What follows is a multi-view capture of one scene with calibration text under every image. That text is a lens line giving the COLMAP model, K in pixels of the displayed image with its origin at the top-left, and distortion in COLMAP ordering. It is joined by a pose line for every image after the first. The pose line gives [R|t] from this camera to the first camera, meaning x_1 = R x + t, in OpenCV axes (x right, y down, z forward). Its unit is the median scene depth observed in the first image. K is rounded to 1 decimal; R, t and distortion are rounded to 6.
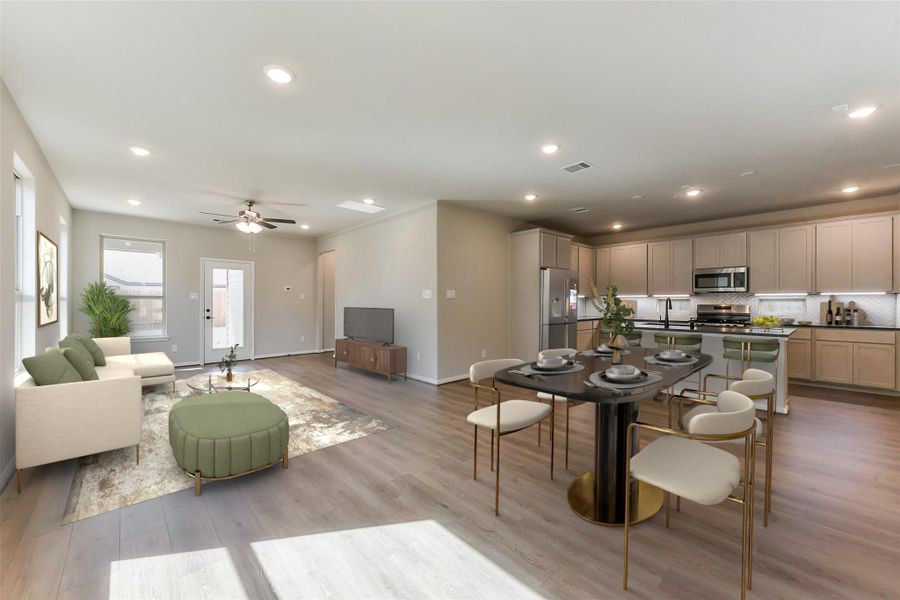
lens RADIAL K [[352.5, 0, 459.3], [0, 352.5, 299.5], [0, 0, 1]] dist [0.001591, 0.000303]
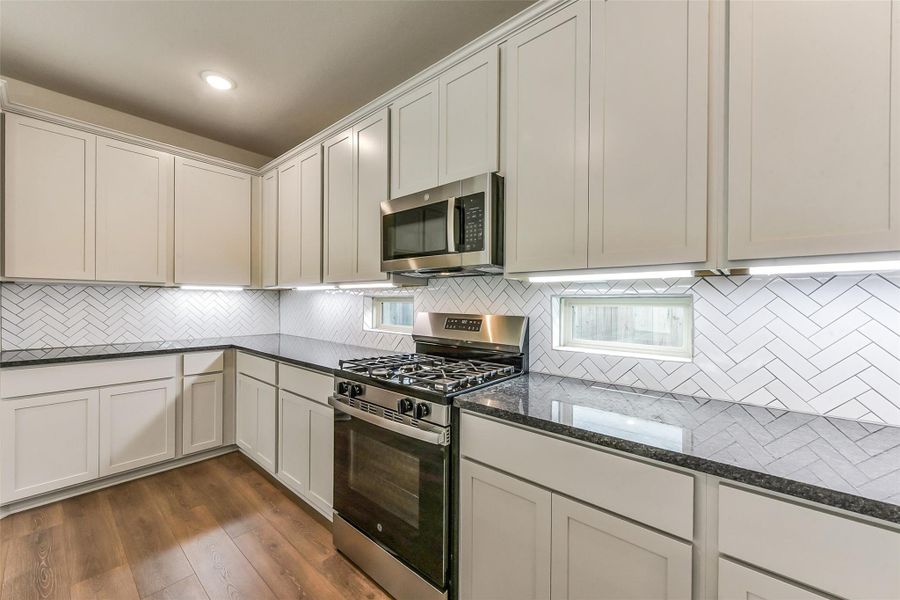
lens RADIAL K [[352.5, 0, 452.7], [0, 352.5, 300.9], [0, 0, 1]] dist [0.001591, 0.000303]
pose [[0.994610, 0.008207, 0.103361, 0.740639], [-0.009071, 0.999928, 0.007898, 0.000970], [-0.103289, -0.008793, 0.994613, 0.724995]]
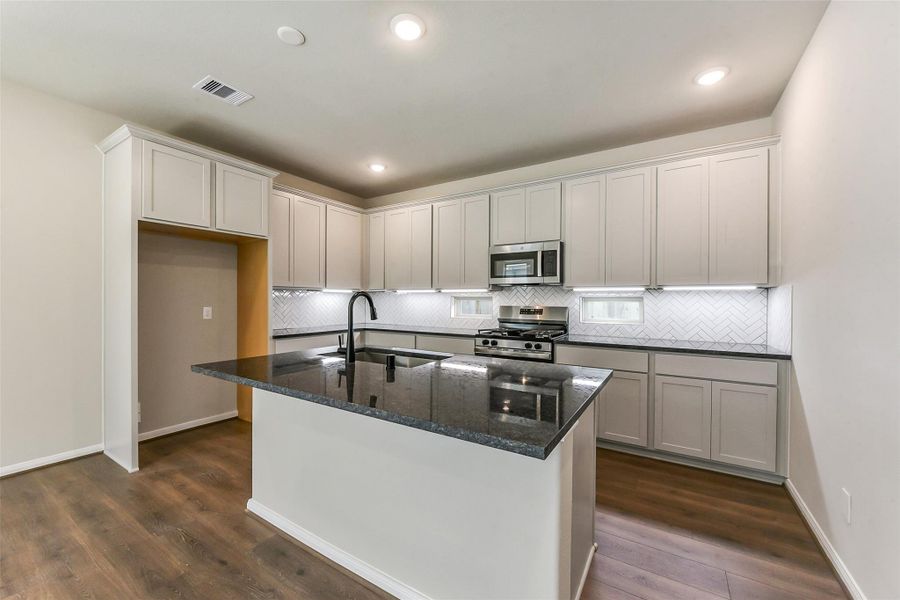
lens RADIAL K [[352.5, 0, 455.4], [0, 352.5, 301.1], [0, 0, 1]] dist [0.001591, 0.000303]
pose [[0.965516, 0.004312, 0.260310, 0.487568], [-0.007956, 0.999885, 0.012946, -0.000785], [-0.260224, -0.014570, 0.965438, 0.475612]]
